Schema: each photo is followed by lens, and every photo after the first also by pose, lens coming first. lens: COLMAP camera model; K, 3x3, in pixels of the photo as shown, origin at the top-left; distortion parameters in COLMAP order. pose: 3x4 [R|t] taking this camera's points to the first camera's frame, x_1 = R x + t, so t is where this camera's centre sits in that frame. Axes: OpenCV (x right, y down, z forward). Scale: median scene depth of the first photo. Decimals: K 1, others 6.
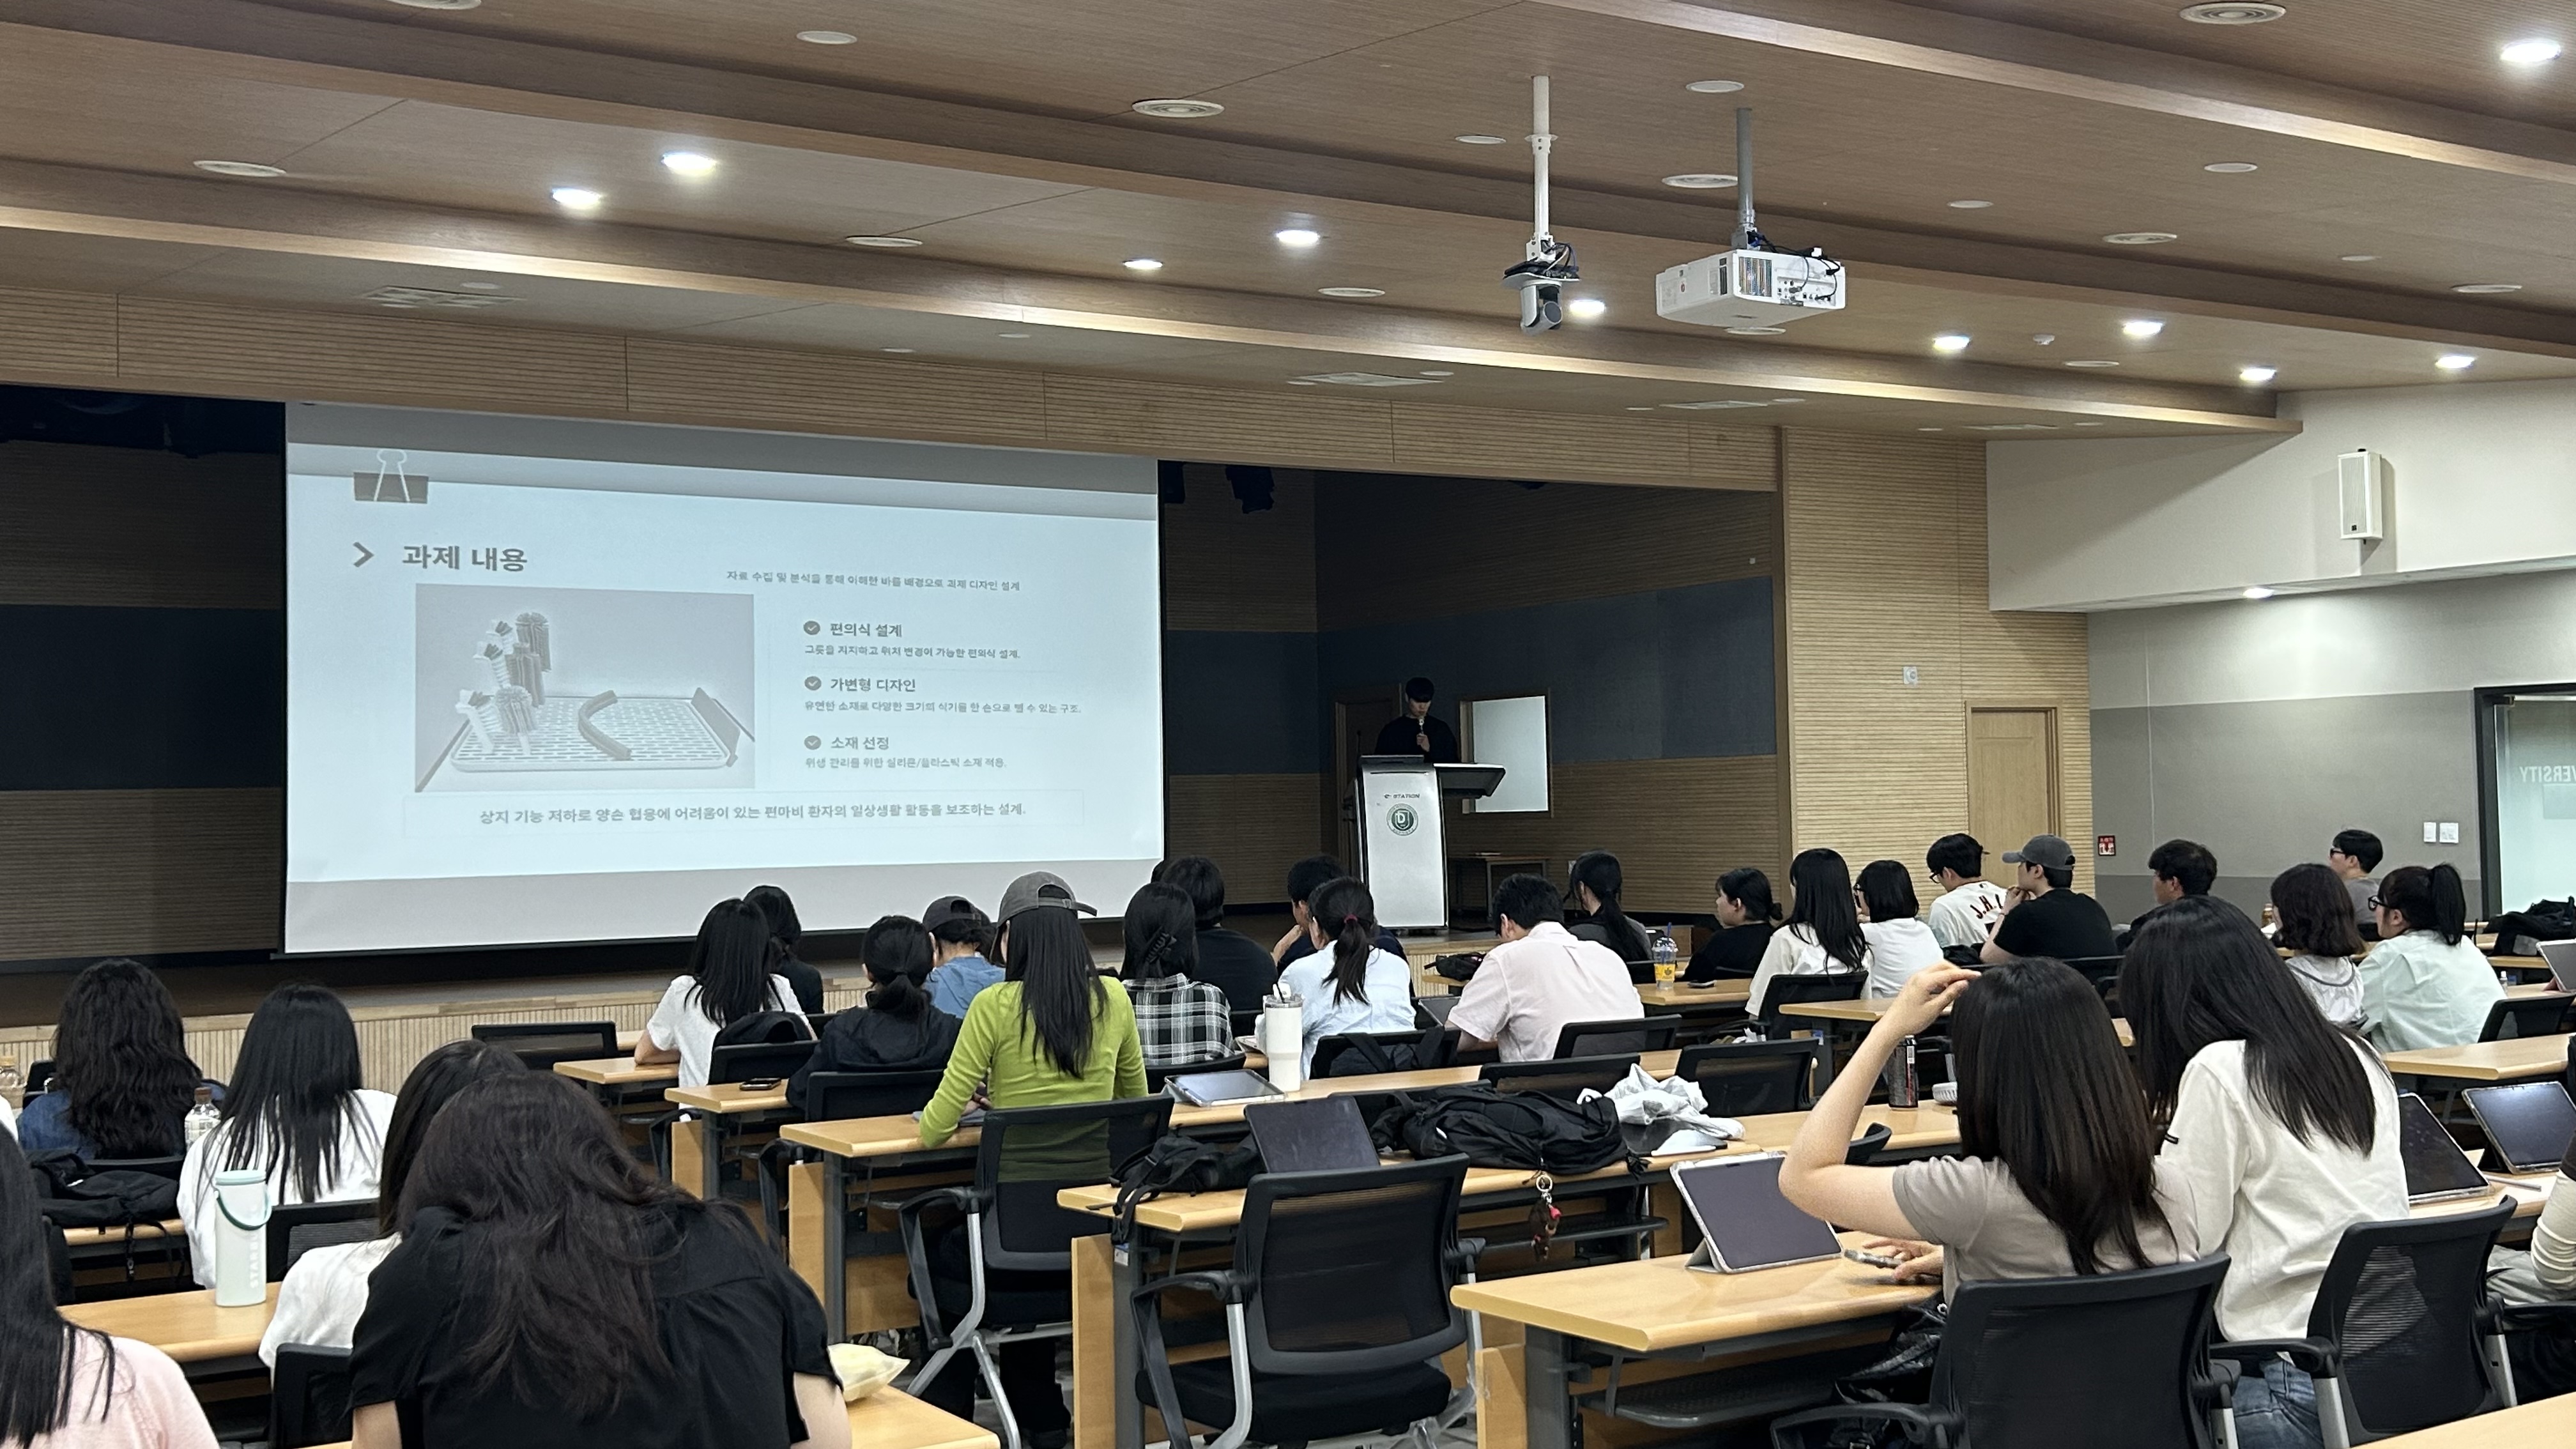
lens RADIAL K [[2682.9, 0, 1308.8], [0, 2682.9, 687.3], [0, 0, 1]] dist [0.071165, 0.000000]
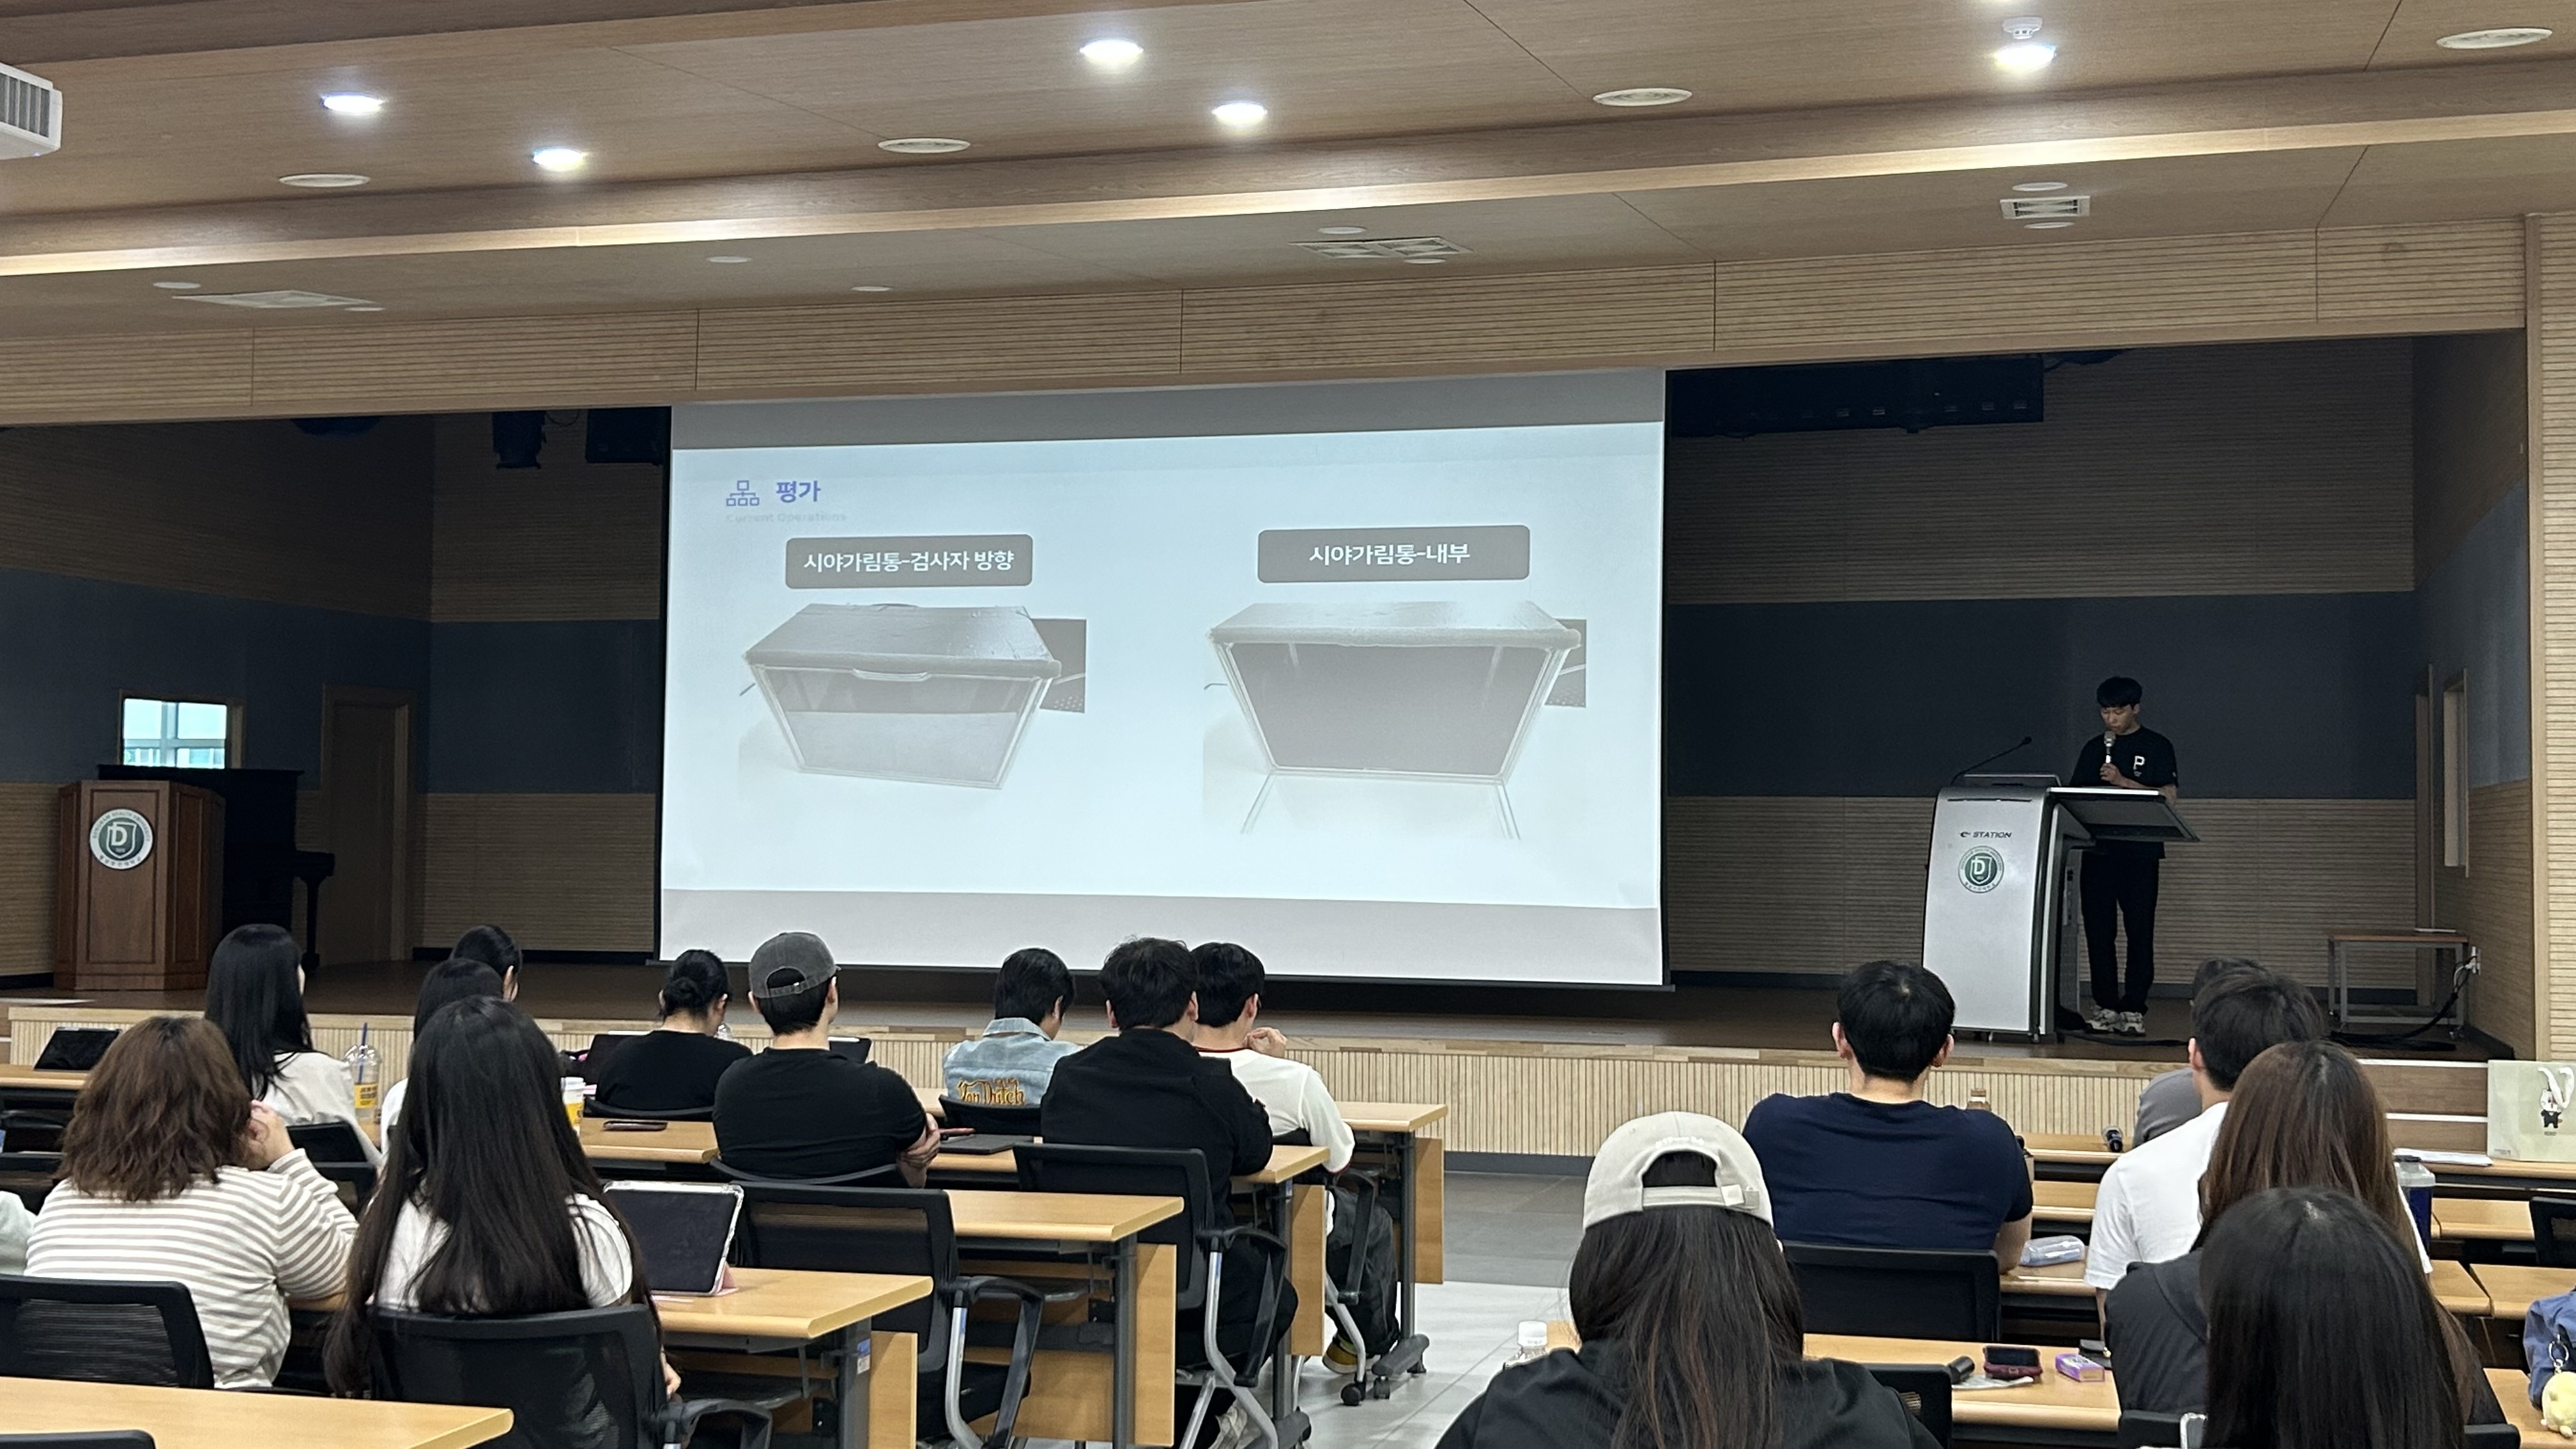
lens RADIAL K [[2891.9, 0, 1306.5], [0, 2891.9, 739.4], [0, 0, 1]] dist [0.035976, 0.000000]
pose [[0.659018, 0.001550, -0.752126, 0.561848], [0.013801, 0.999805, 0.014153, 0.004344], [0.752001, -0.019707, 0.658868, 0.456588]]
